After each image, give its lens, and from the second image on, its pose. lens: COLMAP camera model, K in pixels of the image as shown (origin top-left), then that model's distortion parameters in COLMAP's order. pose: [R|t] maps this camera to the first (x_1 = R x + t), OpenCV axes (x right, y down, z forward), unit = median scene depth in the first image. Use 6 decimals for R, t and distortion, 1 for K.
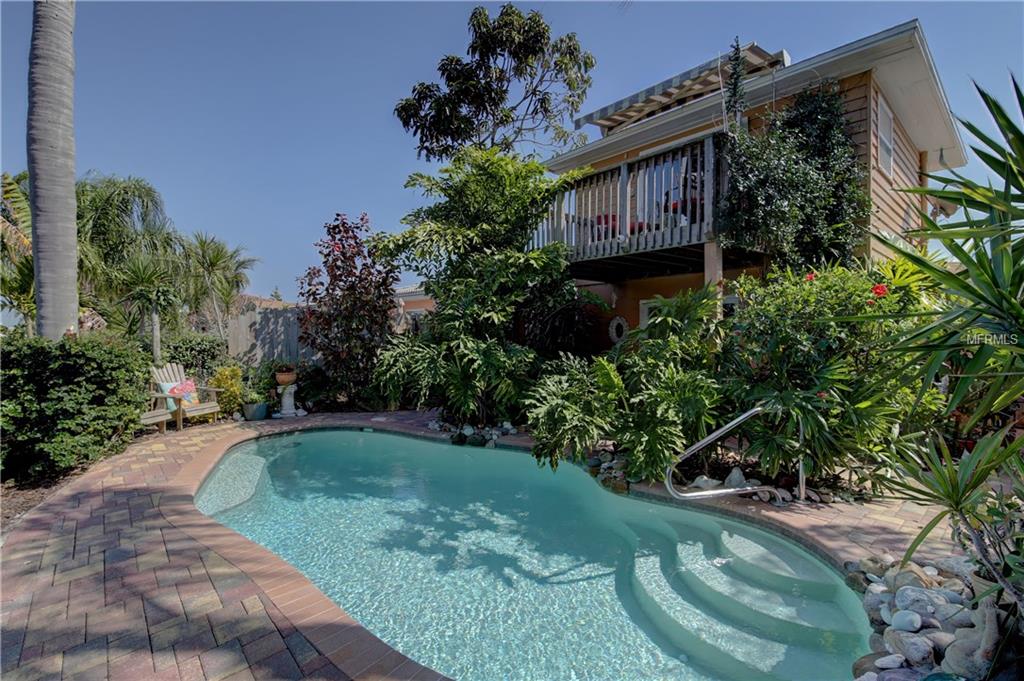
lens RADIAL K [[460.9, 0, 512.9], [0, 460.9, 332.6], [0, 0, 1]] dist [-0.016338, -0.000760]
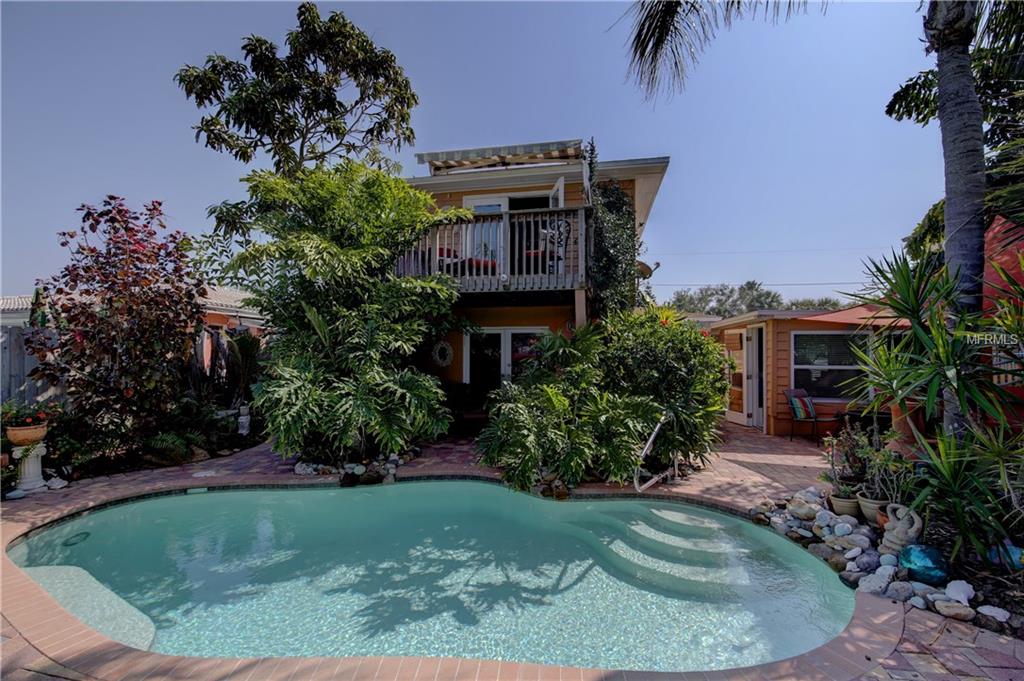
lens RADIAL K [[429.6, 0, 512.0], [0, 429.6, 340.5], [0, 0, 1]] dist [-0.027450, -0.000423]
pose [[0.790287, 0.009833, 0.612659, -0.380255], [0.000375, 0.999863, -0.016530, -0.028781], [-0.612737, 0.013293, 0.790175, 0.140701]]
